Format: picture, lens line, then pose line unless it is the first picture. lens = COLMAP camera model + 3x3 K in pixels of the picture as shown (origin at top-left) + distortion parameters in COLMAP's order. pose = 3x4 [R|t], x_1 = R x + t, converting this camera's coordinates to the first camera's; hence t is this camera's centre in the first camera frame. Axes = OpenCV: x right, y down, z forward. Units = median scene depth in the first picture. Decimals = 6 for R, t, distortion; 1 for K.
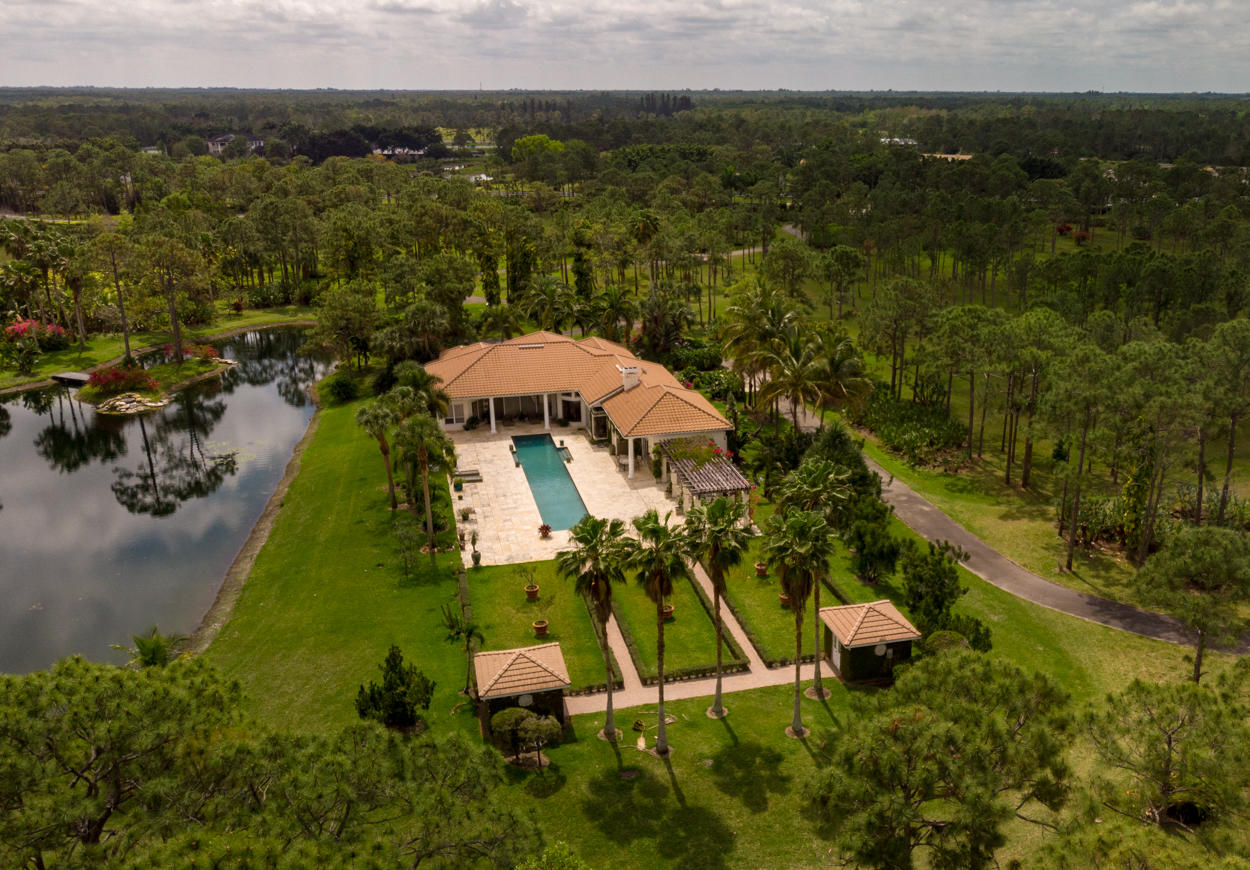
lens RADIAL K [[886.2, 0, 625.0], [0, 886.2, 435.0], [0, 0, 1]] dist [0.000103, -0.000008]
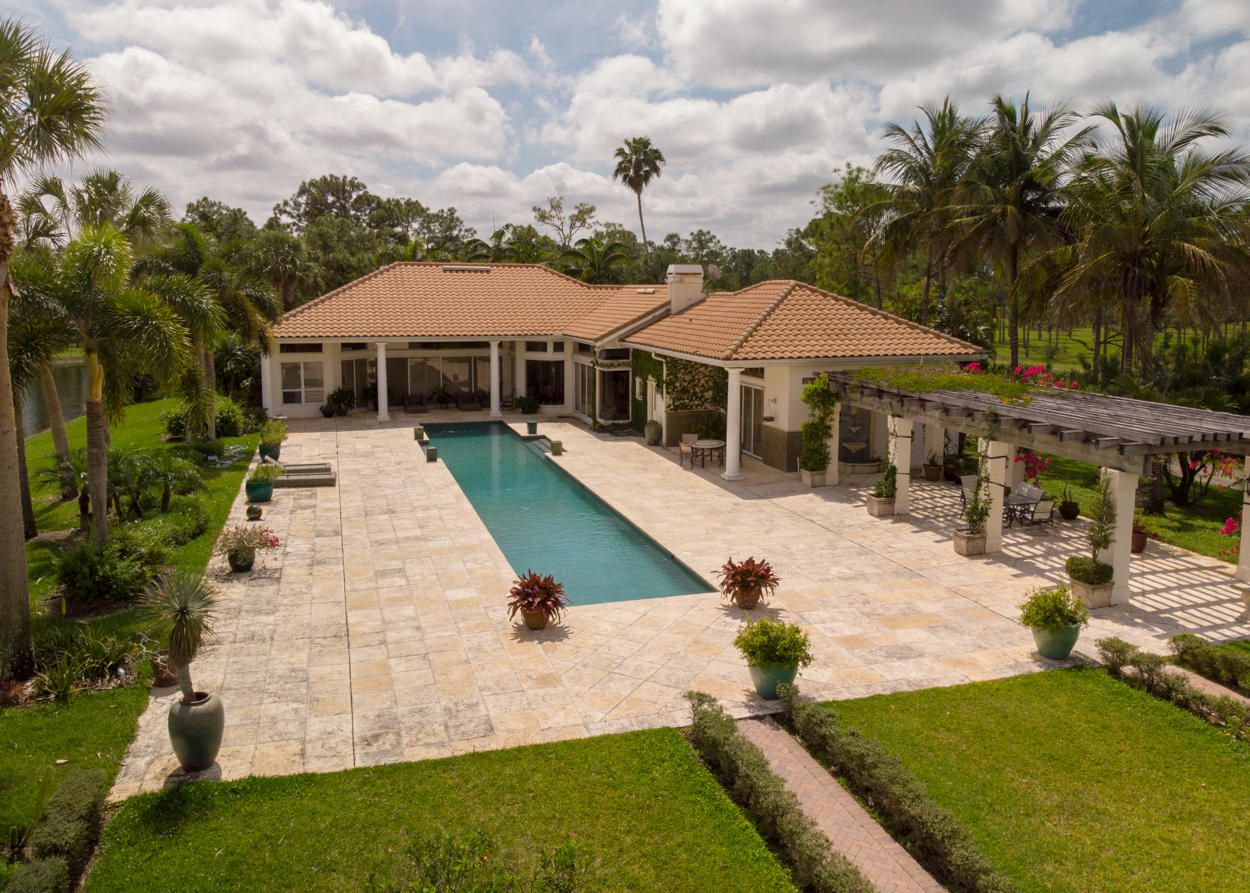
lens RADIAL K [[963.1, 0, 625.0], [0, 963.1, 446.5], [0, 0, 1]] dist [-0.001254, -0.000176]
pose [[0.997136, 0.012529, 0.074587, -0.061871], [-0.005807, 0.995956, -0.089660, 0.063353], [-0.075409, 0.088970, 0.993176, 0.521055]]
